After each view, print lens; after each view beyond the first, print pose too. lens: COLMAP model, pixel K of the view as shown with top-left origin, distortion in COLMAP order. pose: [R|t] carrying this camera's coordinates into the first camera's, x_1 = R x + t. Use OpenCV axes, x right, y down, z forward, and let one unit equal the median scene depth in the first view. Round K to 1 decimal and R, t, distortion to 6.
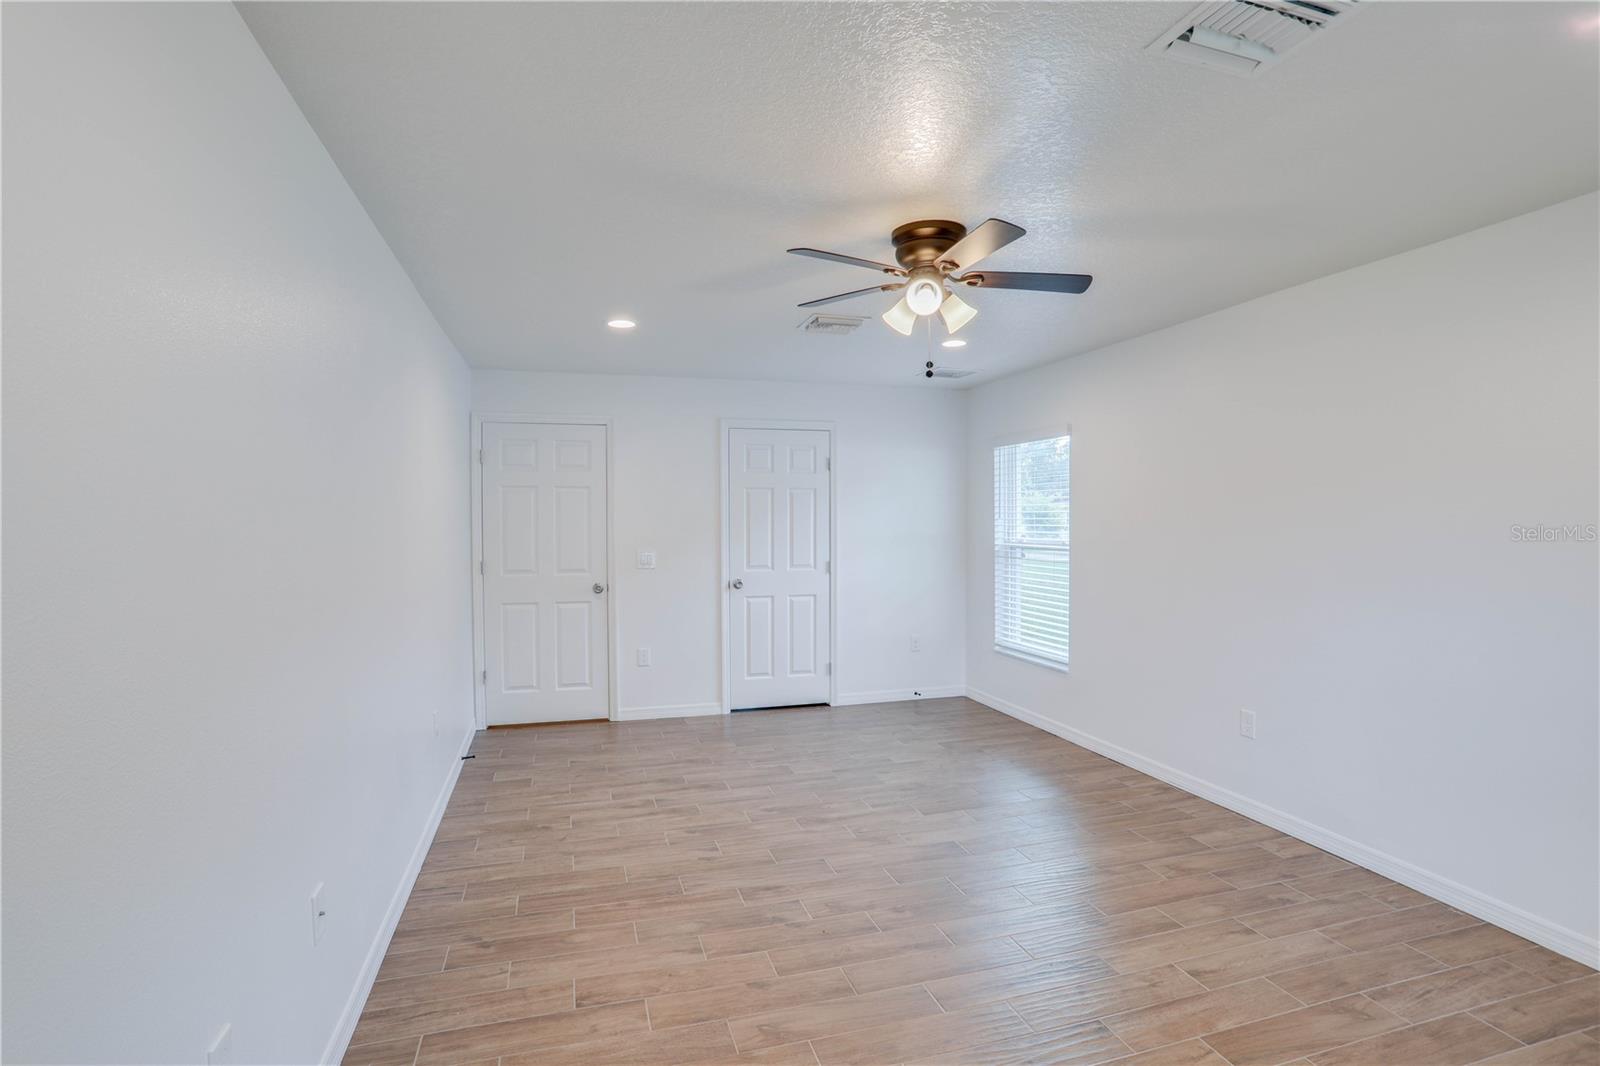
lens RADIAL K [[781.7, 0, 792.8], [0, 781.7, 532.9], [0, 0, 1]] dist [-0.073578, 0.032834]
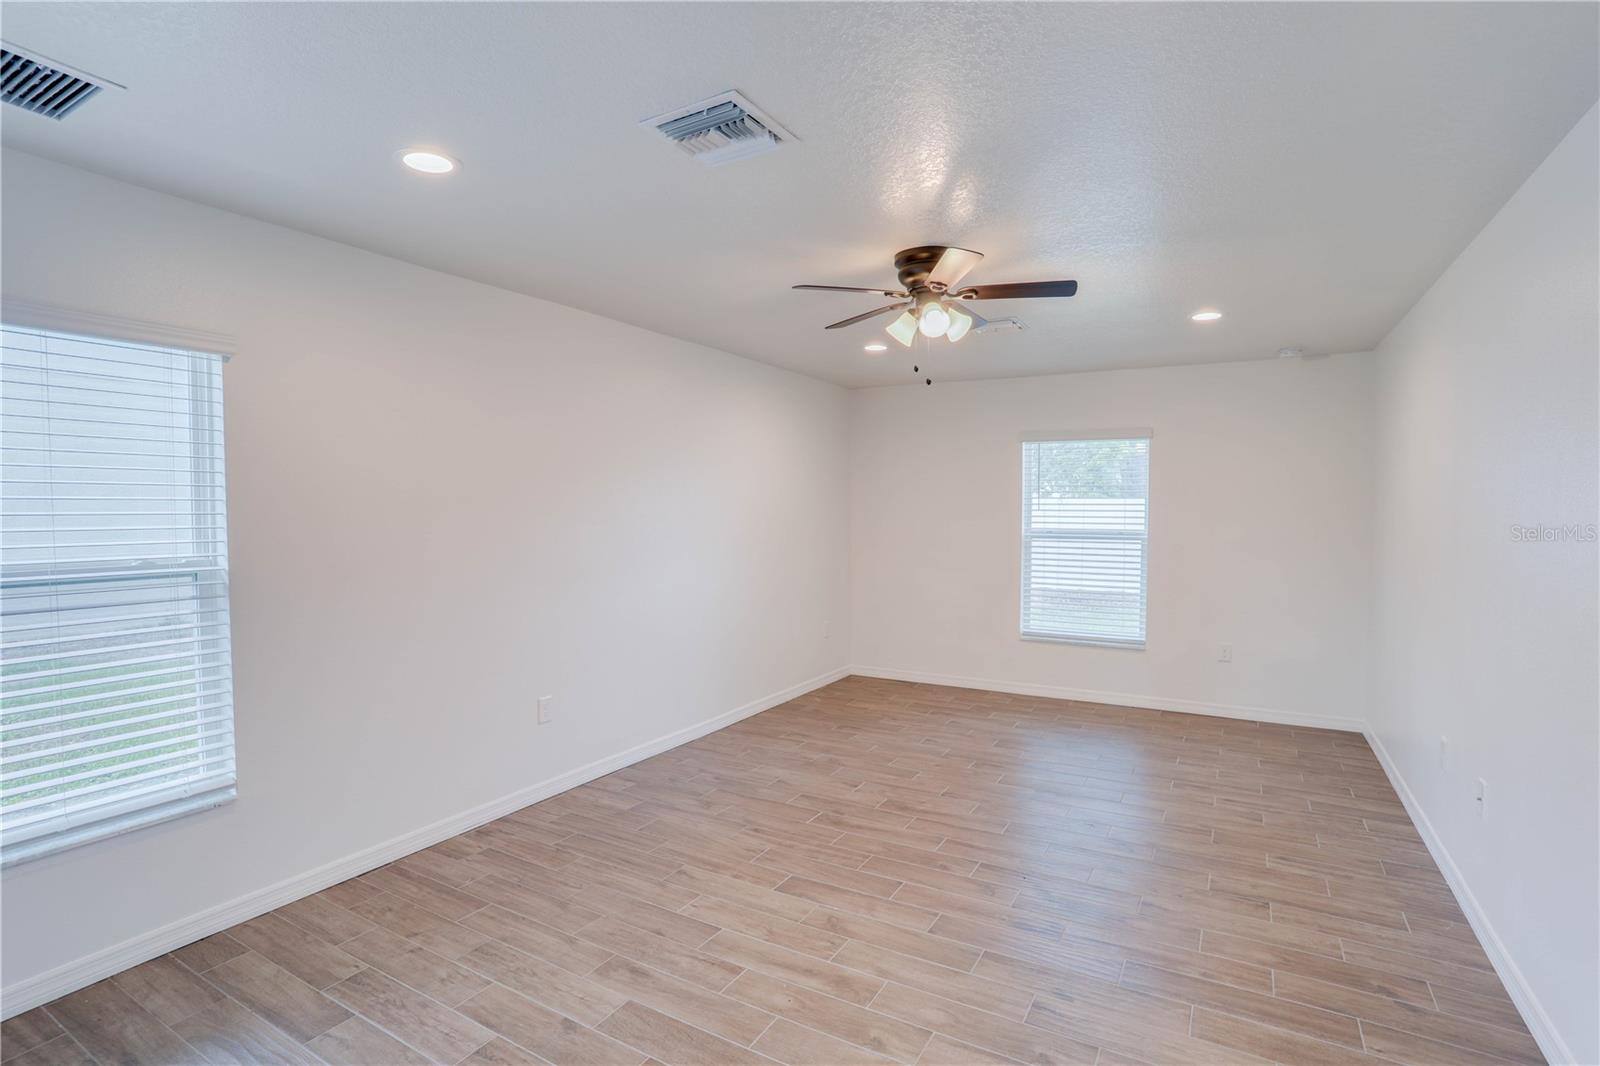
lens RADIAL K [[781.7, 0, 792.8], [0, 781.7, 532.9], [0, 0, 1]] dist [-0.073578, 0.032834]
pose [[-0.684276, -0.017512, 0.729013, -0.484697], [0.016125, 0.999104, 0.039136, -0.030285], [-0.729045, 0.038535, -0.683380, 1.802786]]
